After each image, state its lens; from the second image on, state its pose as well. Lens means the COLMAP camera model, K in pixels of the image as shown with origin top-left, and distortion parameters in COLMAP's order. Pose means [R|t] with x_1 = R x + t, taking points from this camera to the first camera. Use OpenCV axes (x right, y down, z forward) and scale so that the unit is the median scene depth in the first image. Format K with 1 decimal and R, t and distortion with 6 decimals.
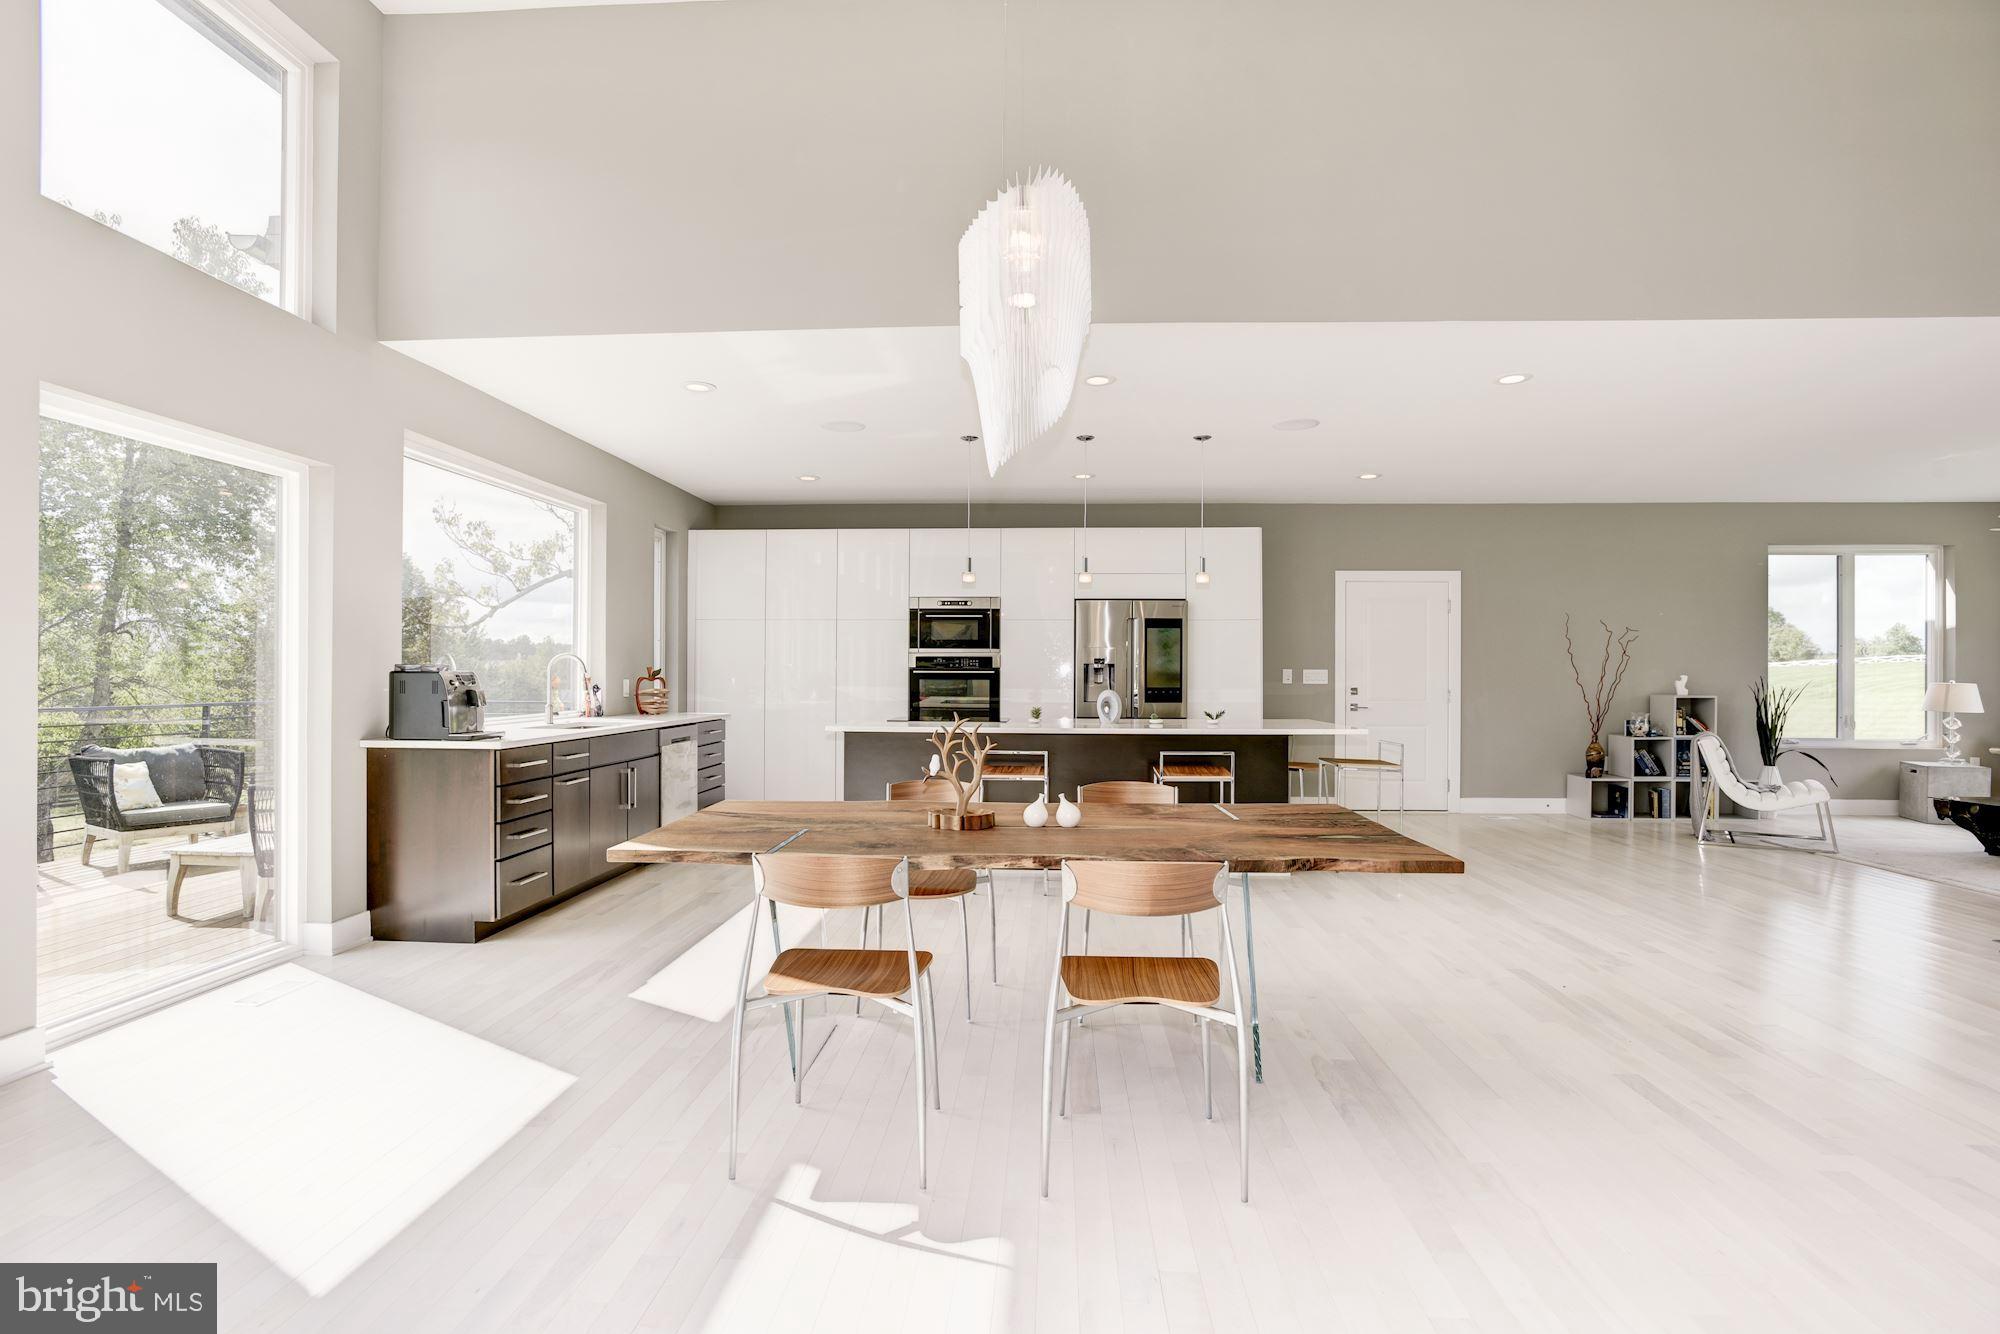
lens RADIAL K [[962.3, 0, 1000.5], [0, 962.3, 673.0], [0, 0, 1]] dist [-0.043770, 0.018888]
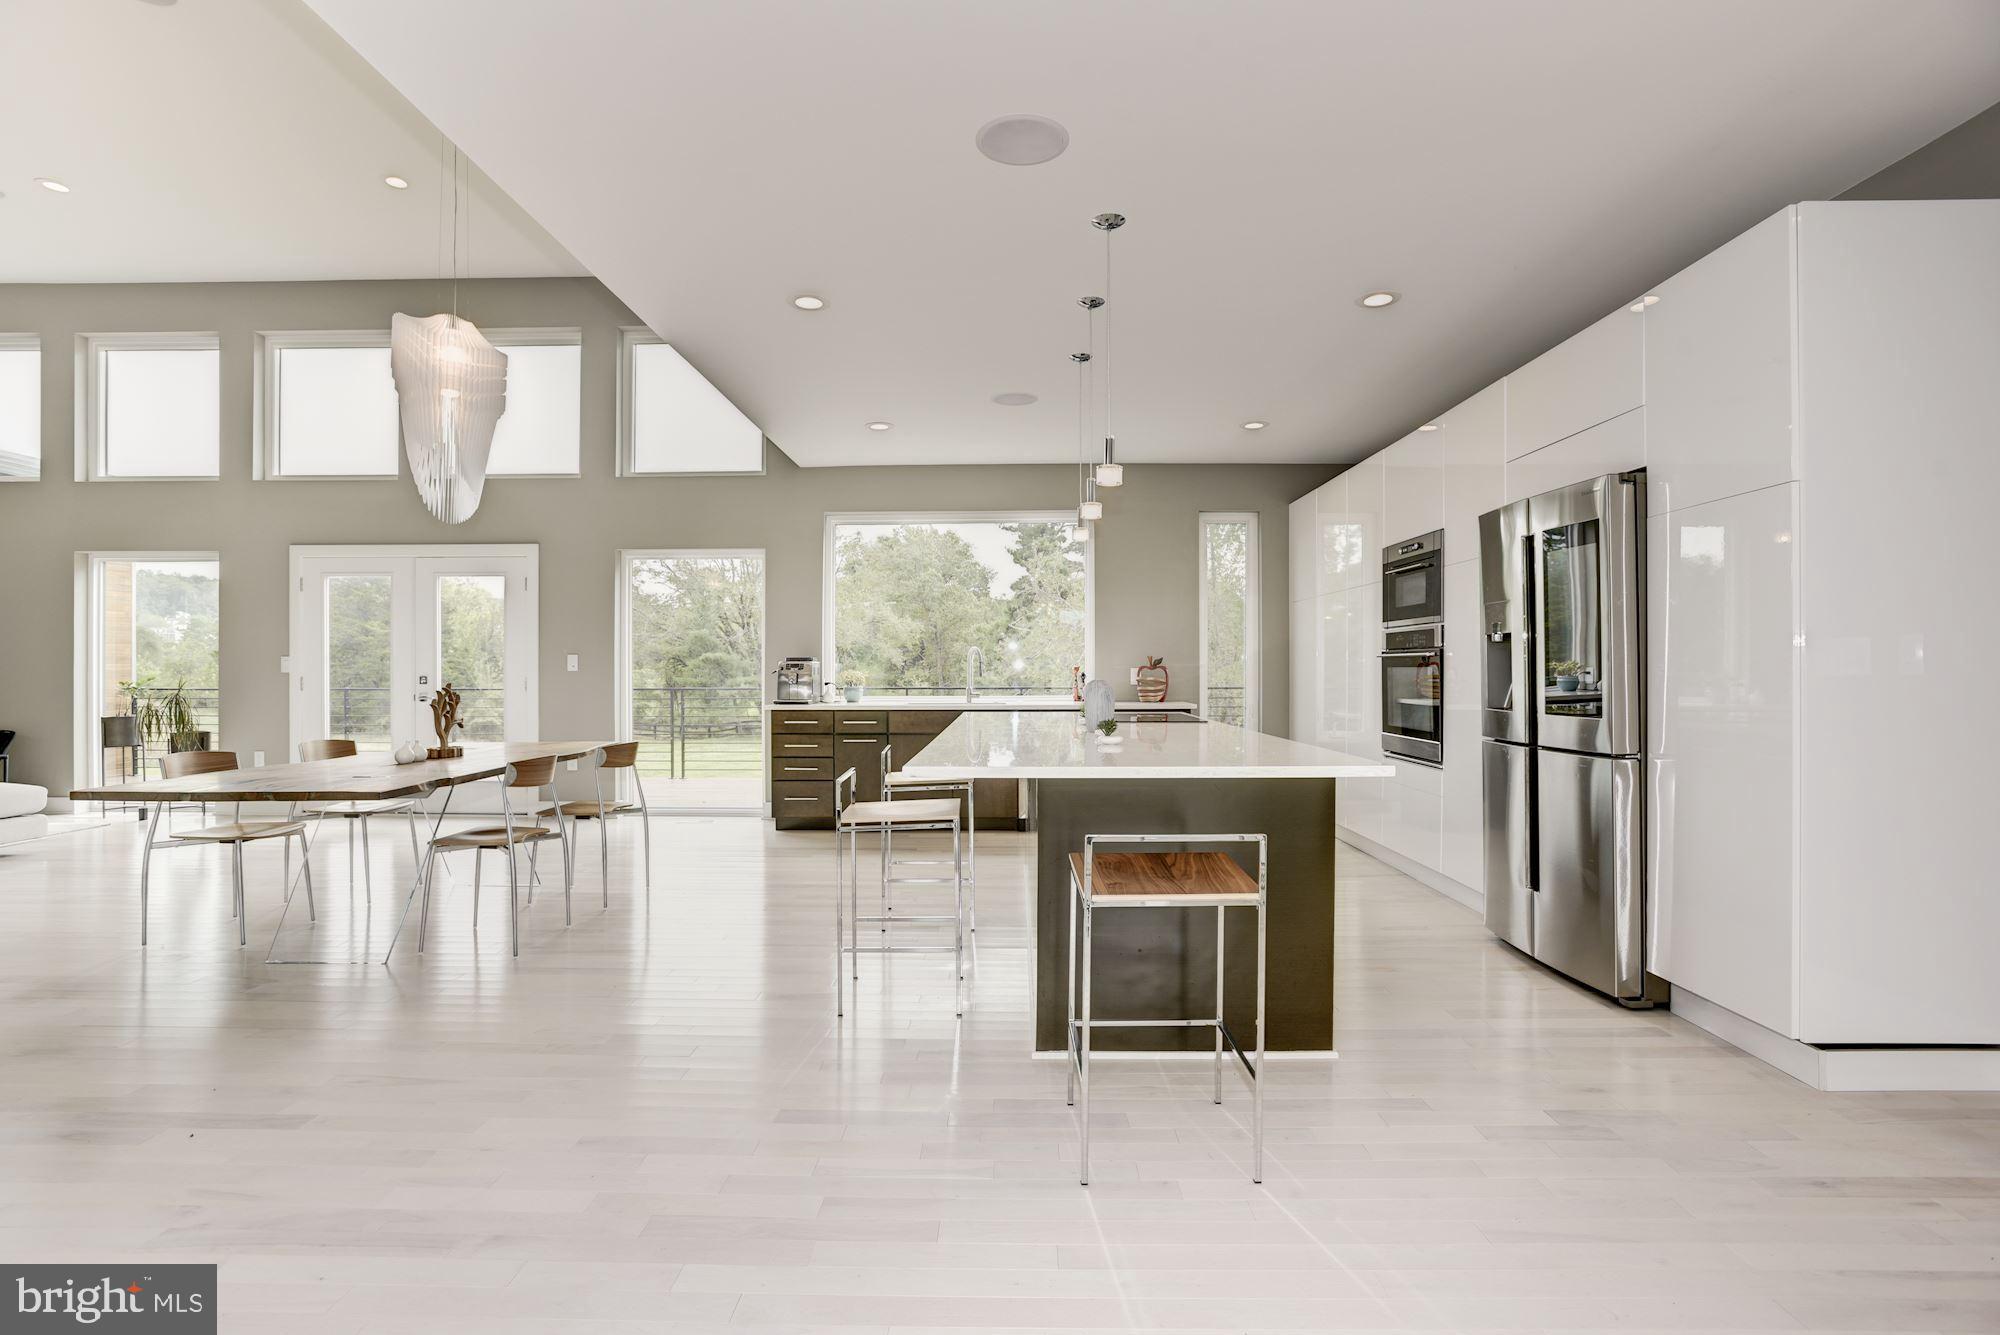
lens RADIAL K [[962.3, 0, 1011.1], [0, 962.3, 671.3], [0, 0, 1]] dist [-0.043770, 0.018888]
pose [[0.034811, -0.001644, -0.999393, 0.574458], [0.003856, 0.999991, -0.001511, 0.009515], [0.999386, -0.003801, 0.034817, 0.719066]]
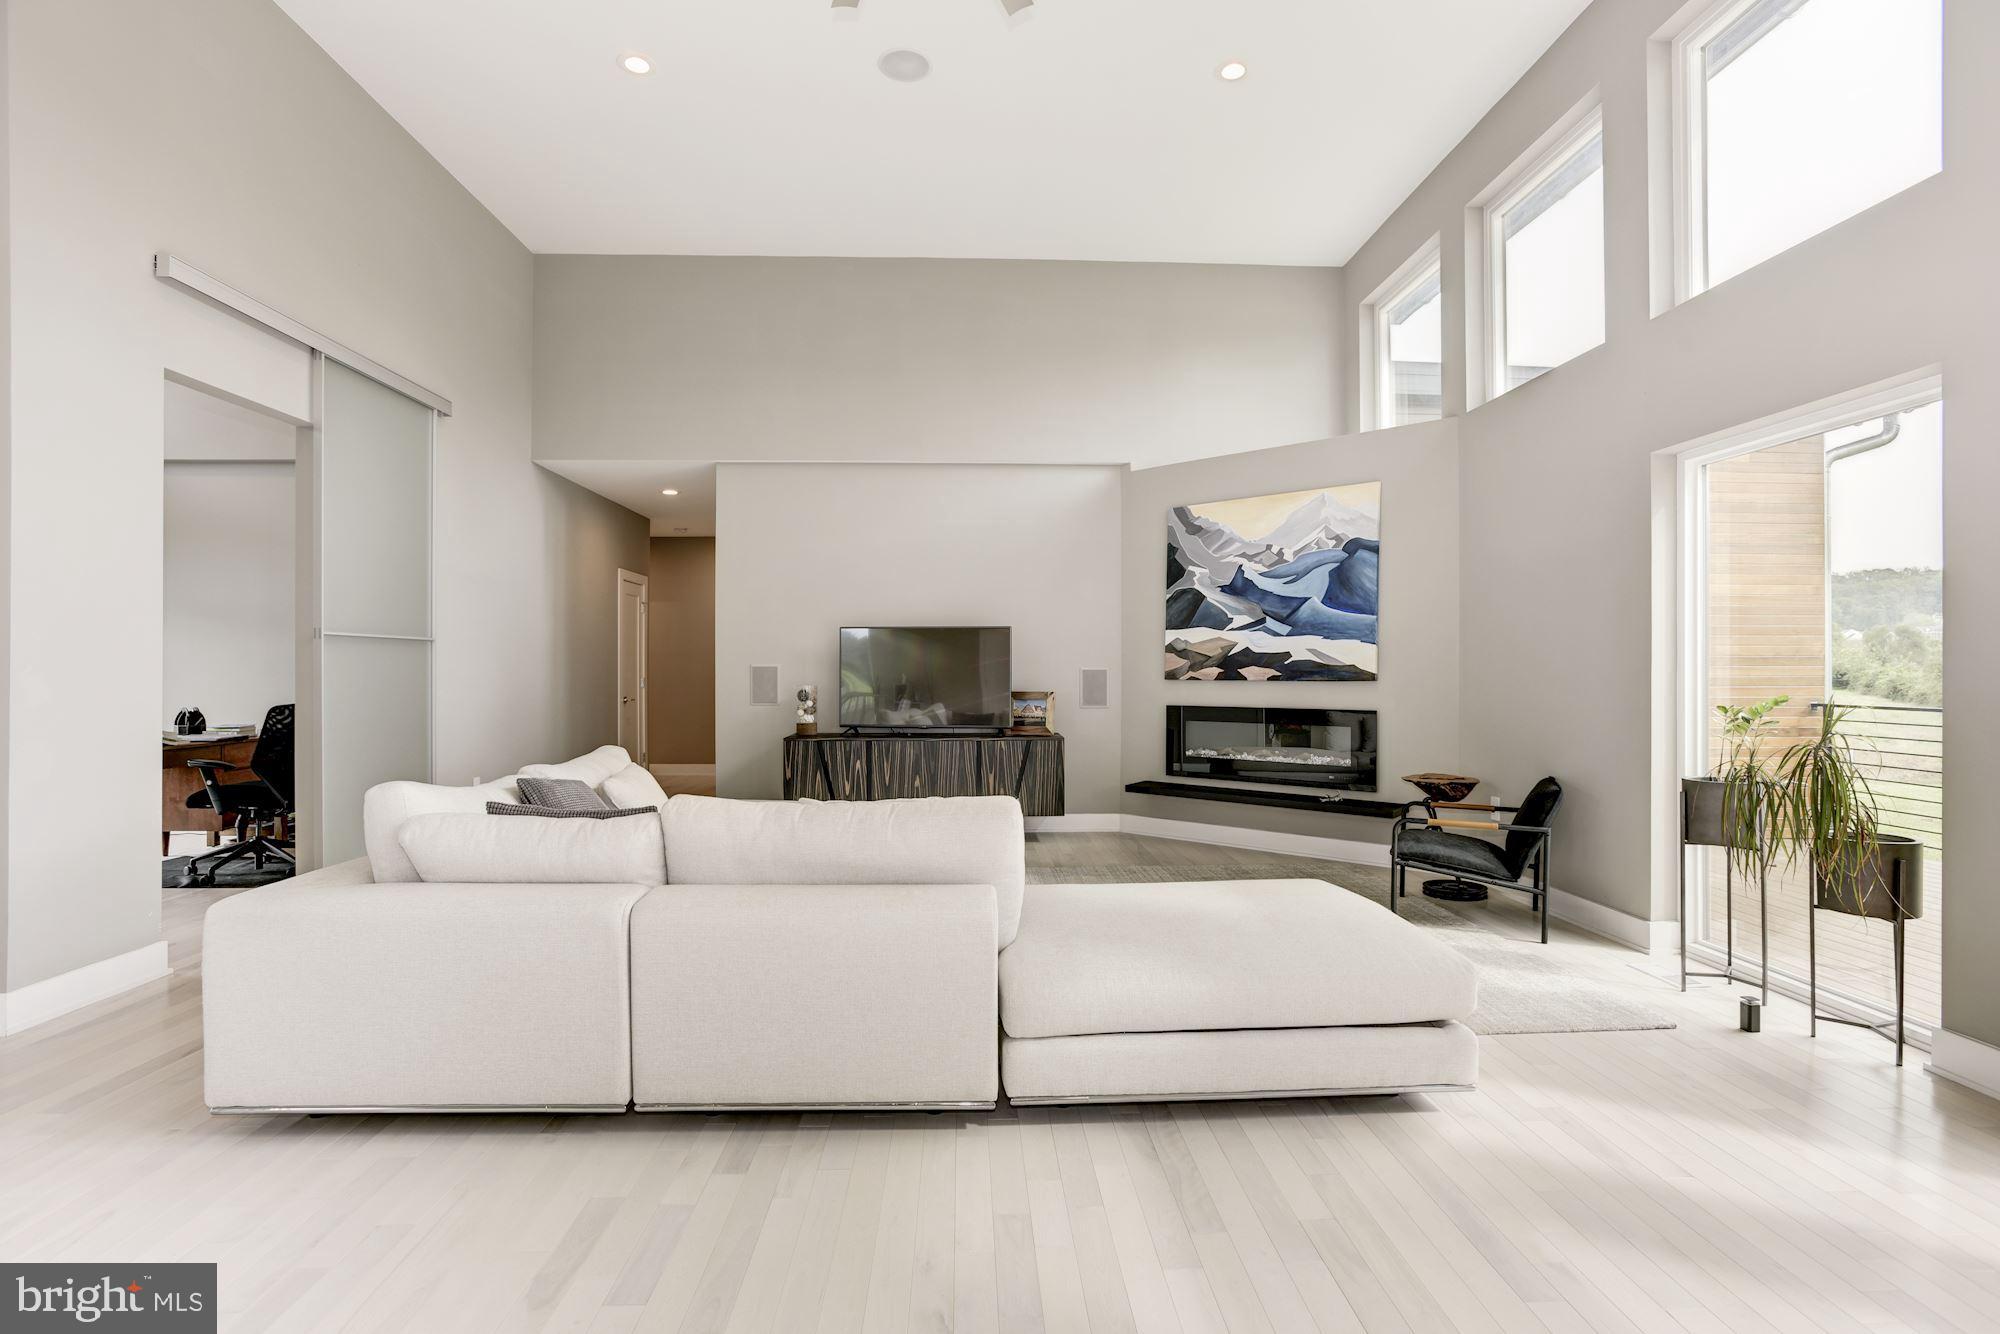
lens RADIAL K [[962.3, 0, 1008.5], [0, 962.3, 674.9], [0, 0, 1]] dist [-0.043770, 0.018888]
pose [[-0.995697, -0.002891, -0.092629, -0.019229], [-0.002943, 0.999996, 0.000431, 0.001009], [0.092627, 0.000702, -0.995701, 0.273067]]
